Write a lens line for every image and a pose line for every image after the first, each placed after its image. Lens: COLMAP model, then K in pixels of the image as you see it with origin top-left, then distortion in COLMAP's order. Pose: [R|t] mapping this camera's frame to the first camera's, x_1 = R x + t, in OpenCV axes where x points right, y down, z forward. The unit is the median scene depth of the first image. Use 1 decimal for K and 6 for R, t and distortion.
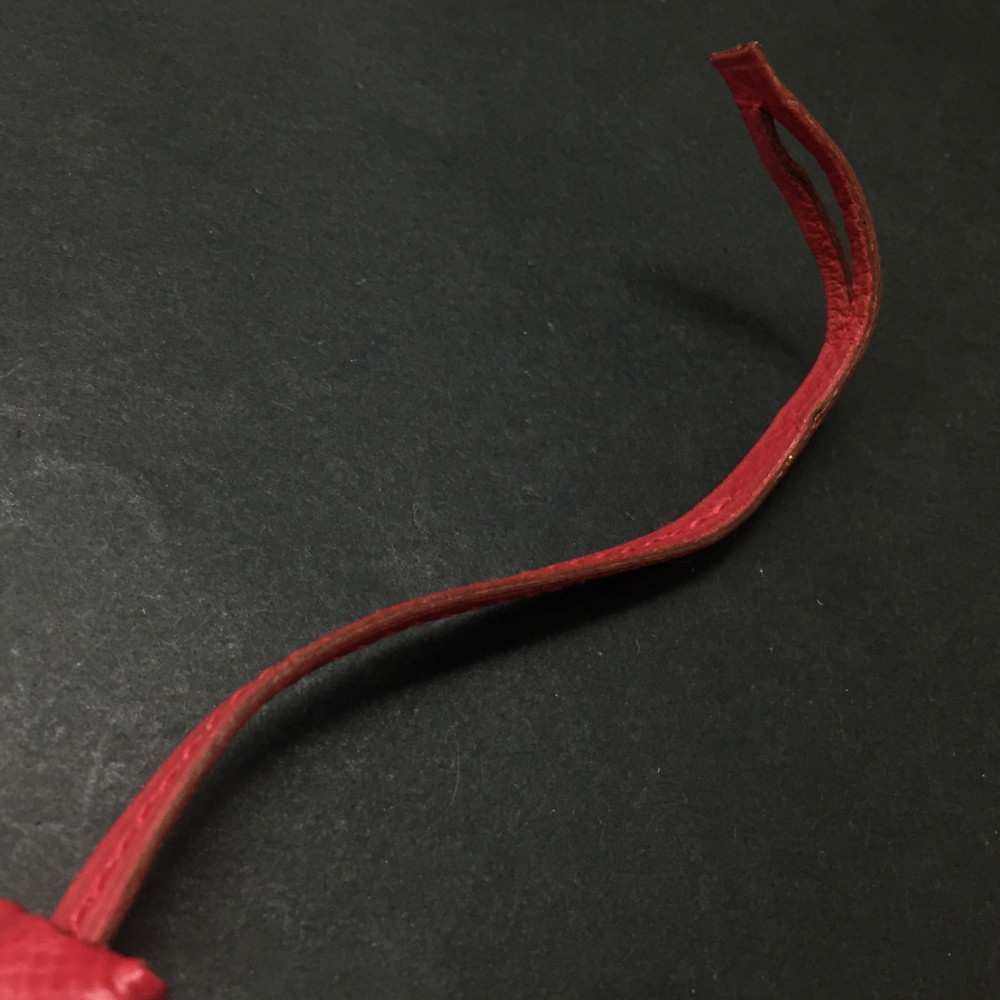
lens RADIAL K [[1565.4, 0, 499.0], [0, 1565.4, 498.1], [0, 0, 1]] dist [0.050709, 0.000000]
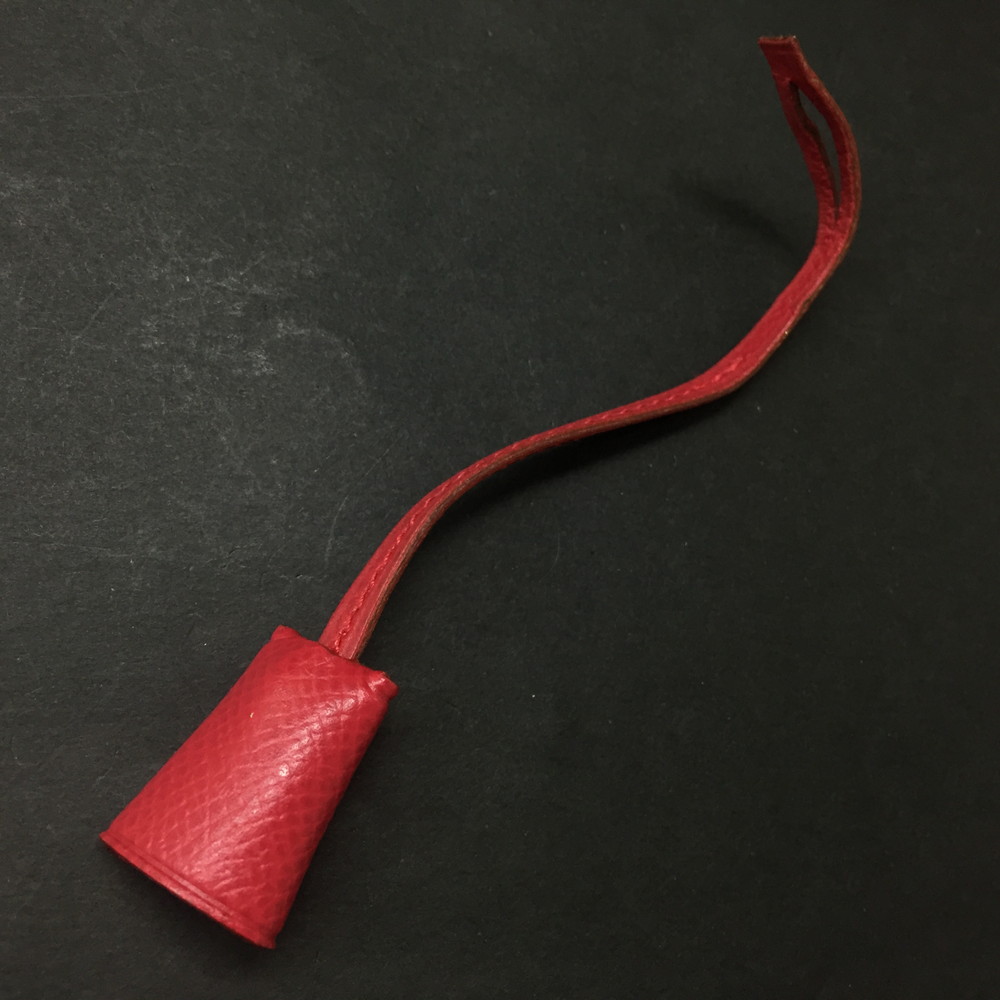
lens RADIAL K [[1208.2, 0, 491.6], [0, 1208.2, 507.6], [0, 0, 1]] dist [0.032748, 0.000000]
pose [[0.999097, 0.029755, 0.030331, -0.121448], [-0.036127, 0.970641, 0.237804, -0.130819], [-0.022364, -0.238685, 0.970839, -0.129614]]
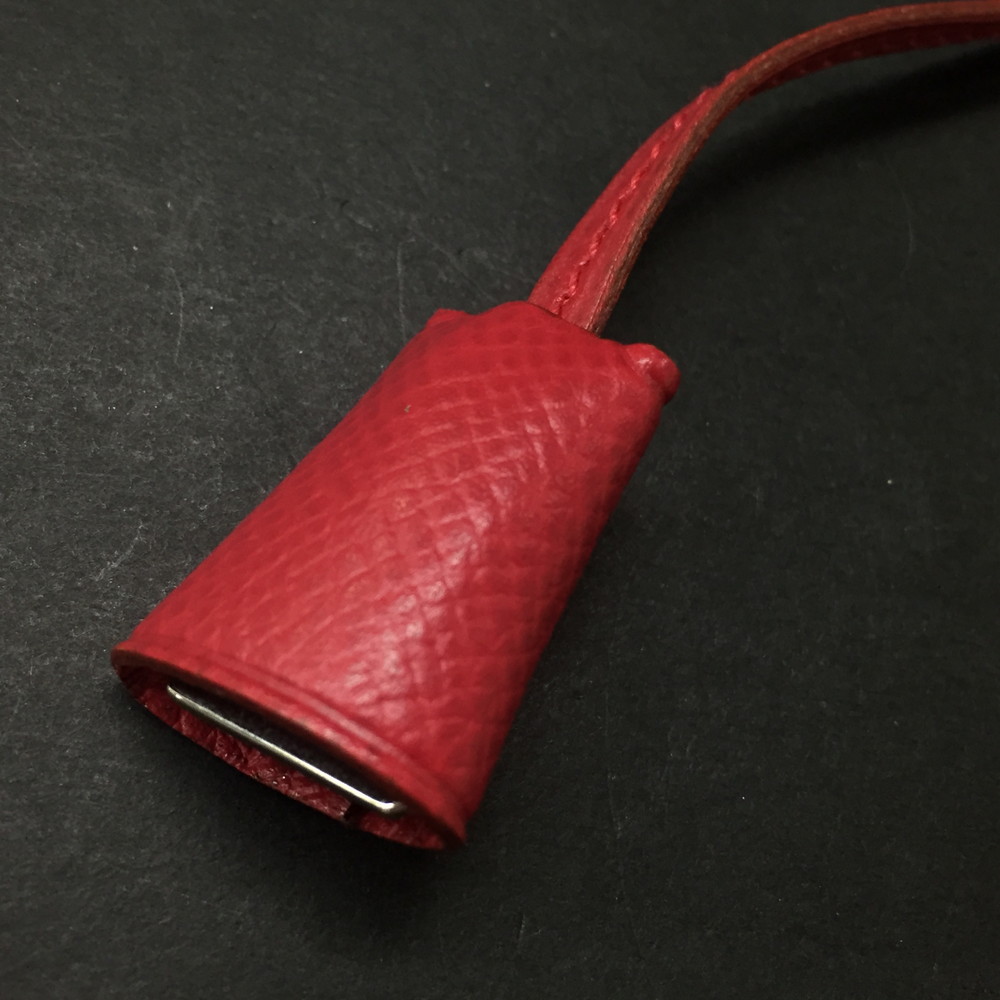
lens RADIAL K [[1565.4, 0, 478.1], [0, 1565.4, 515.2], [0, 0, 1]] dist [0.050709, 0.000000]
pose [[0.999739, 0.020862, -0.009281, -0.238025], [-0.019784, 0.994368, 0.104116, 0.228586], [0.011401, -0.103905, 0.994522, 0.114837]]
